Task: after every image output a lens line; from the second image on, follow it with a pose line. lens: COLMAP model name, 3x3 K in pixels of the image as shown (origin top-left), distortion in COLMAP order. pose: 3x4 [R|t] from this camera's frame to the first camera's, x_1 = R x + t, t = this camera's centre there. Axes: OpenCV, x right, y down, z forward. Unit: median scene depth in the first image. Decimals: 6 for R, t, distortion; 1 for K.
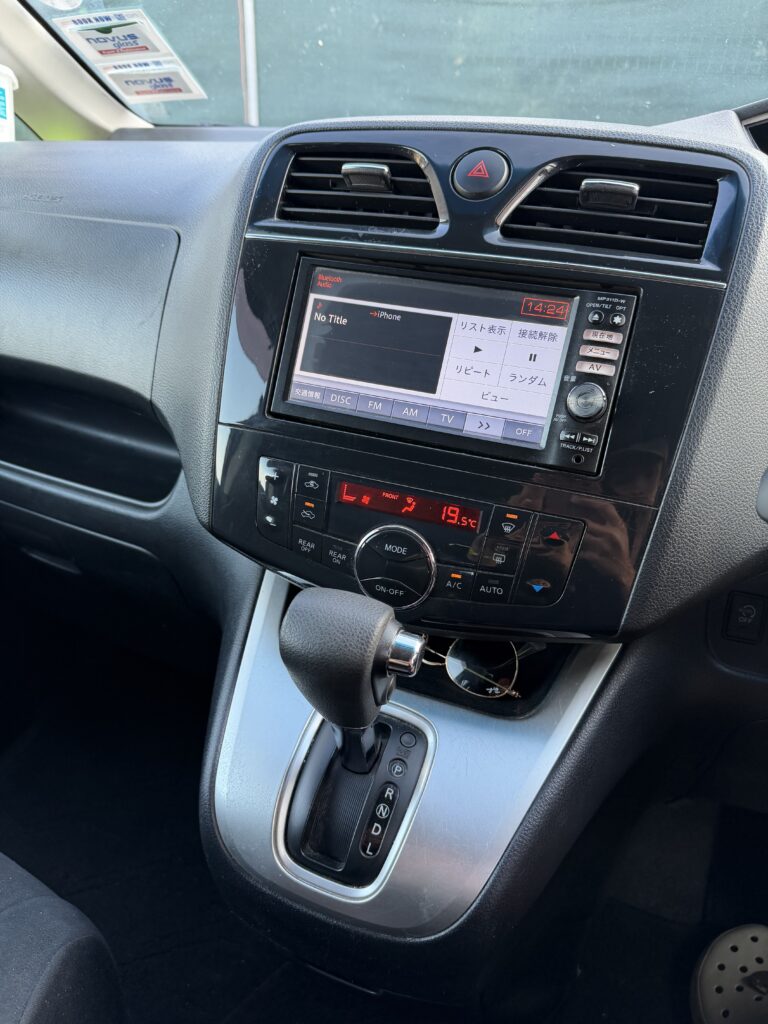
lens RADIAL K [[720.8, 0, 384.0], [0, 720.8, 512.0], [0, 0, 1]] dist [-0.007070, -0.010162]
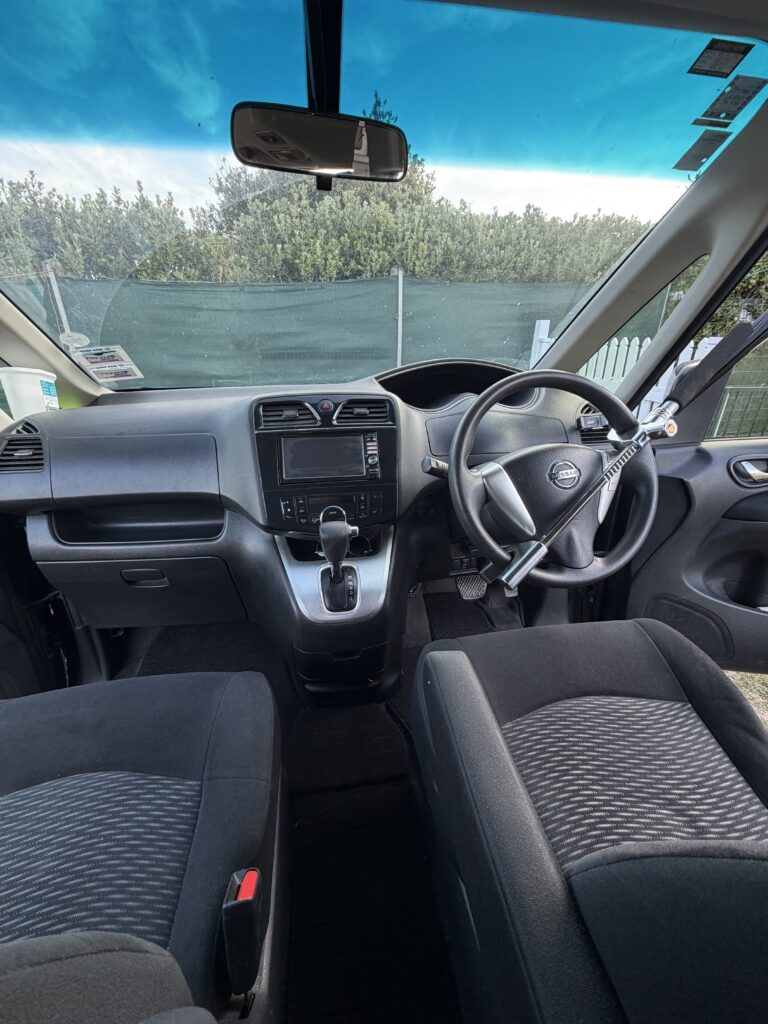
lens RADIAL K [[405.8, 0, 383.3], [0, 405.8, 508.2], [0, 0, 1]] dist [0.001012, 0.000594]
pose [[0.848445, -0.232615, 0.475427, -0.352043], [0.290483, 0.955527, -0.050877, 0.099158], [-0.442448, 0.181269, 0.878283, -0.404396]]
